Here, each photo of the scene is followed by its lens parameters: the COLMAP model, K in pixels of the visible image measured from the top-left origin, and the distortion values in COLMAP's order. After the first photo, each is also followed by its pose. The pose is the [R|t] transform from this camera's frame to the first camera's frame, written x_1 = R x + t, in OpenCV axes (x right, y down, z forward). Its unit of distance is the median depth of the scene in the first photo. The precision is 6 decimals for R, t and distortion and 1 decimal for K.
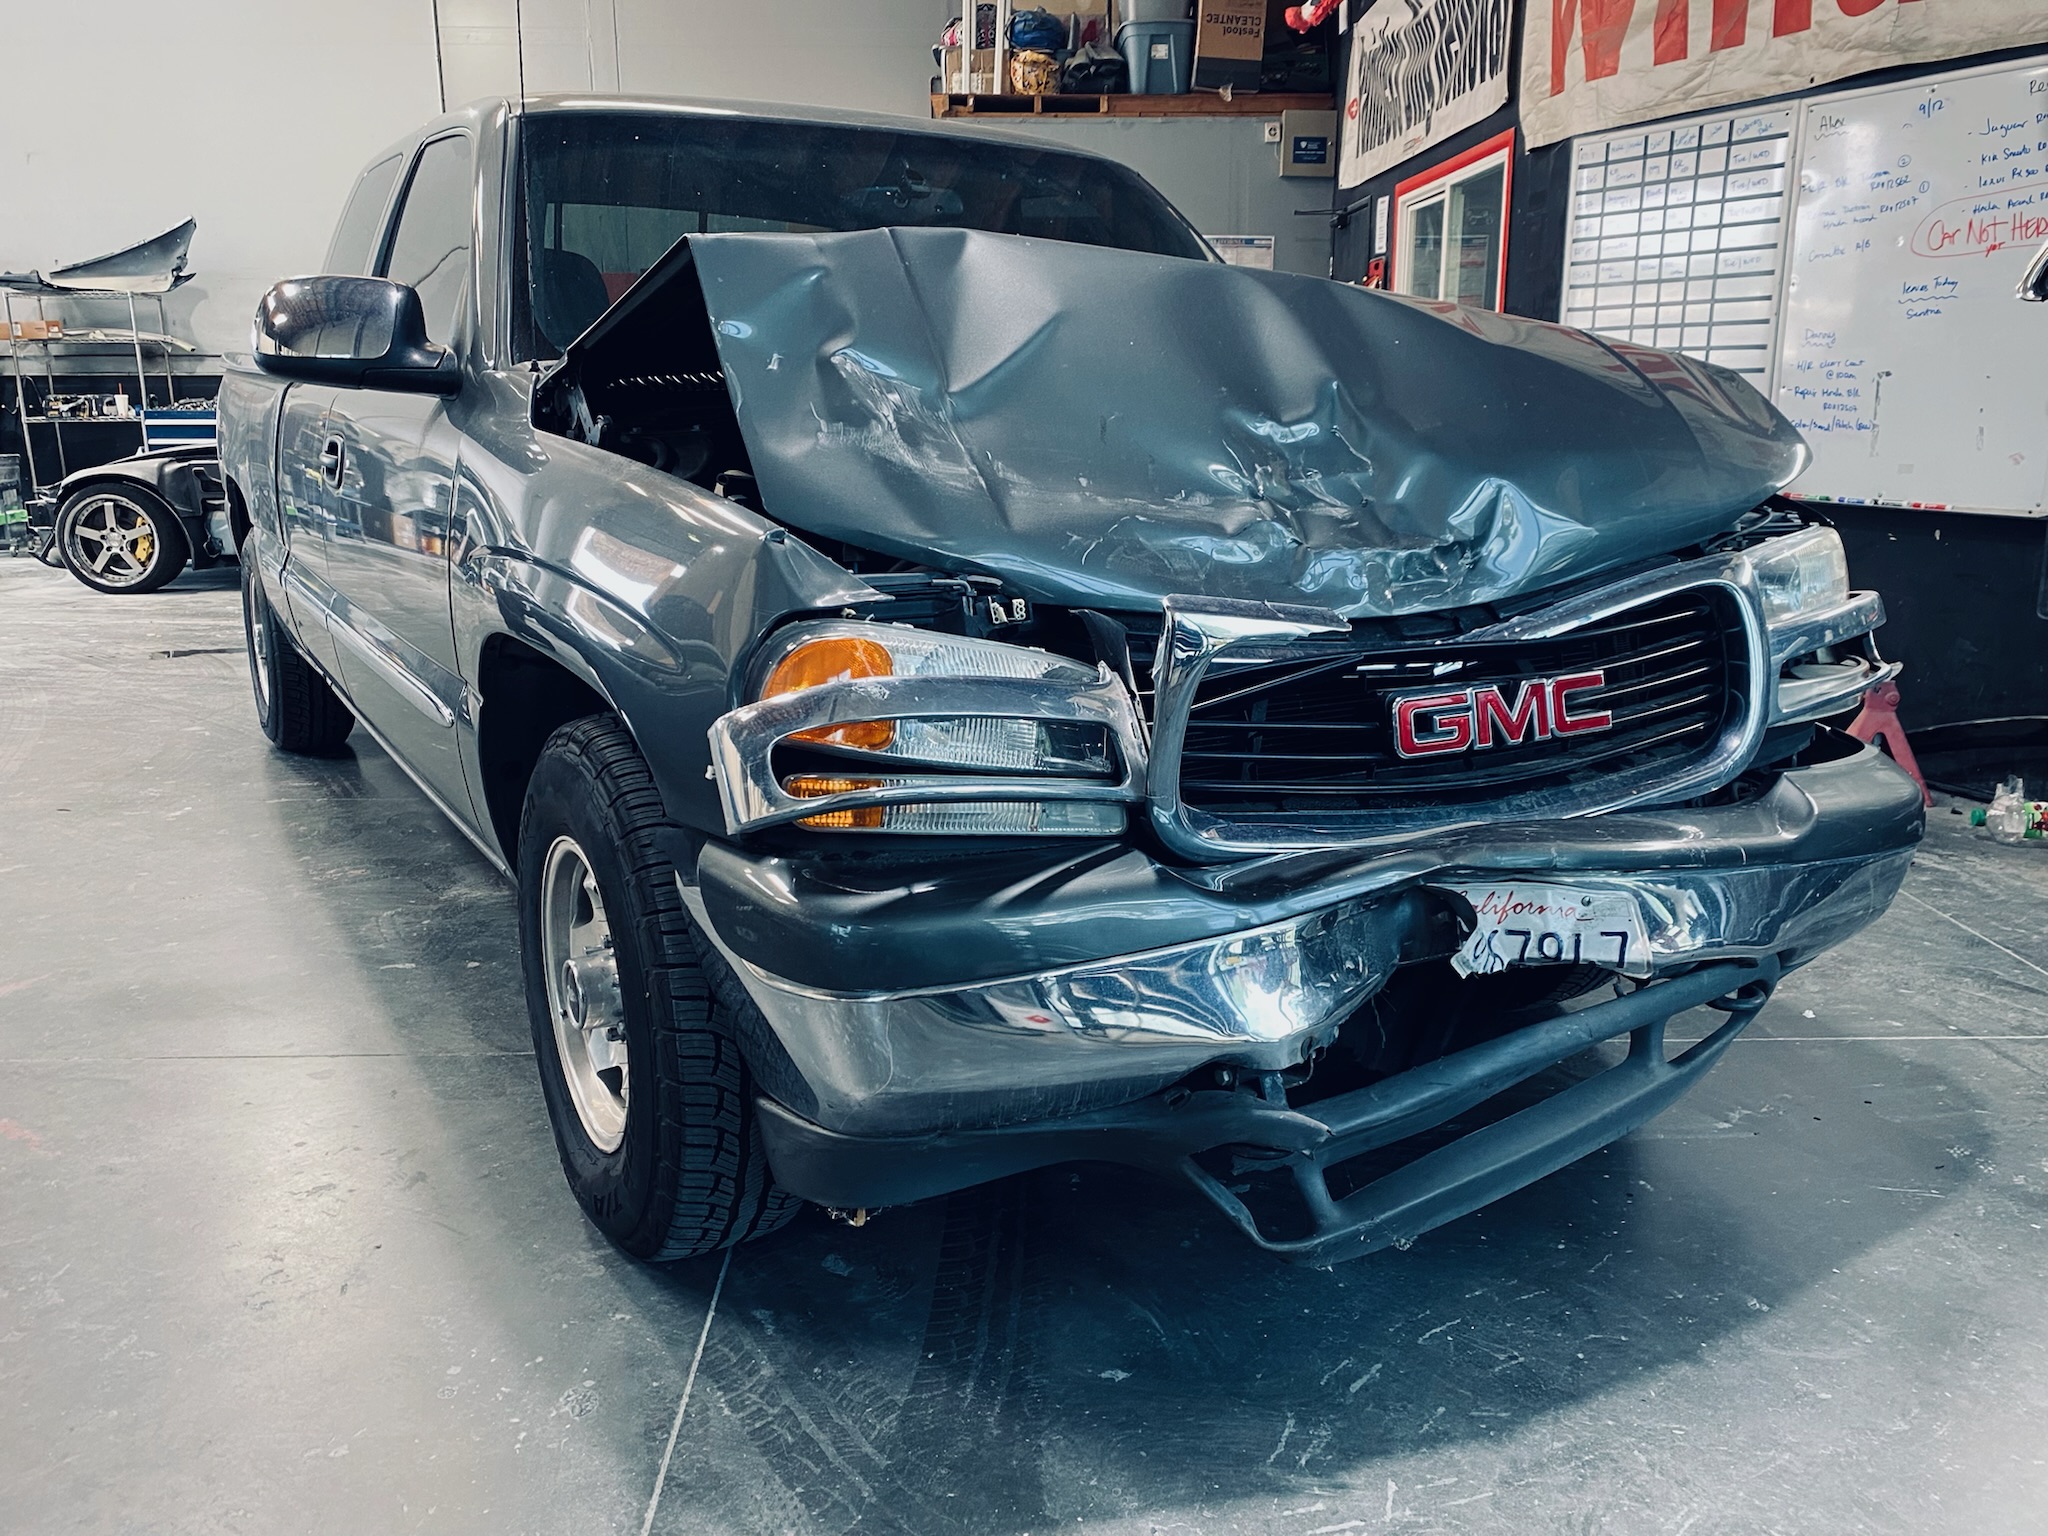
lens RADIAL K [[1565.3, 0, 1024.0], [0, 1565.3, 768.0], [0, 0, 1]] dist [0.005544, 0.003707]
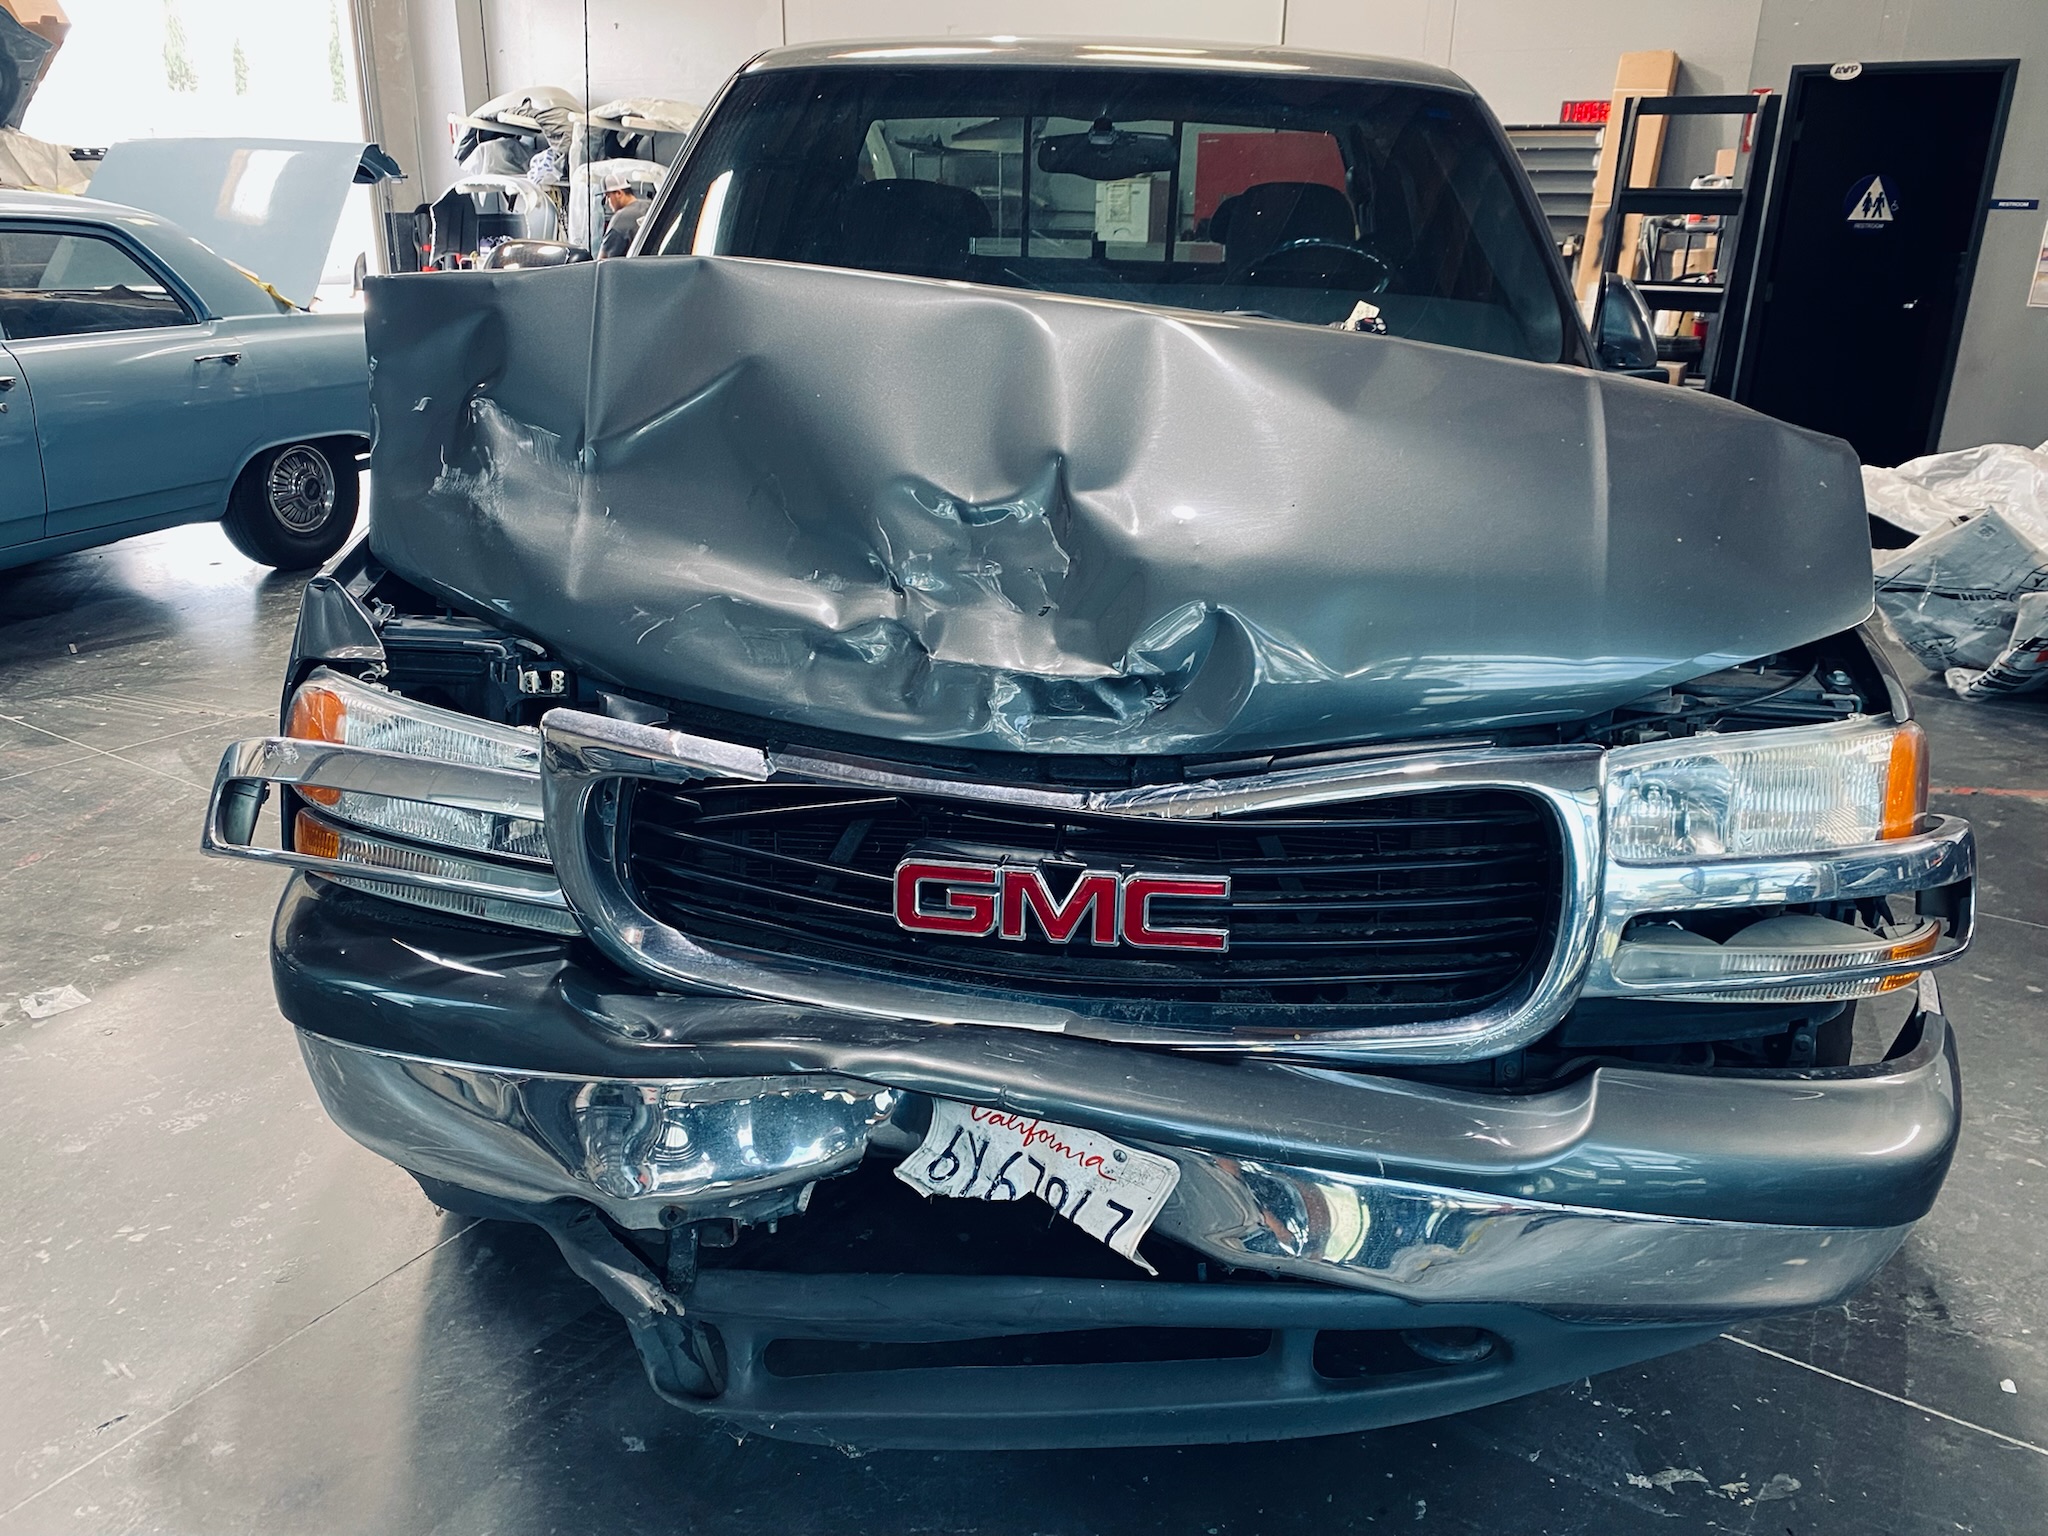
lens RADIAL K [[1539.3, 0, 1024.0], [0, 1539.3, 768.0], [0, 0, 1]] dist [-0.006684, -0.001851]
pose [[0.838784, 0.204294, -0.504683, 0.683480], [-0.152757, 0.978007, 0.142010, -0.214453], [0.522595, -0.042022, 0.851545, 0.323247]]
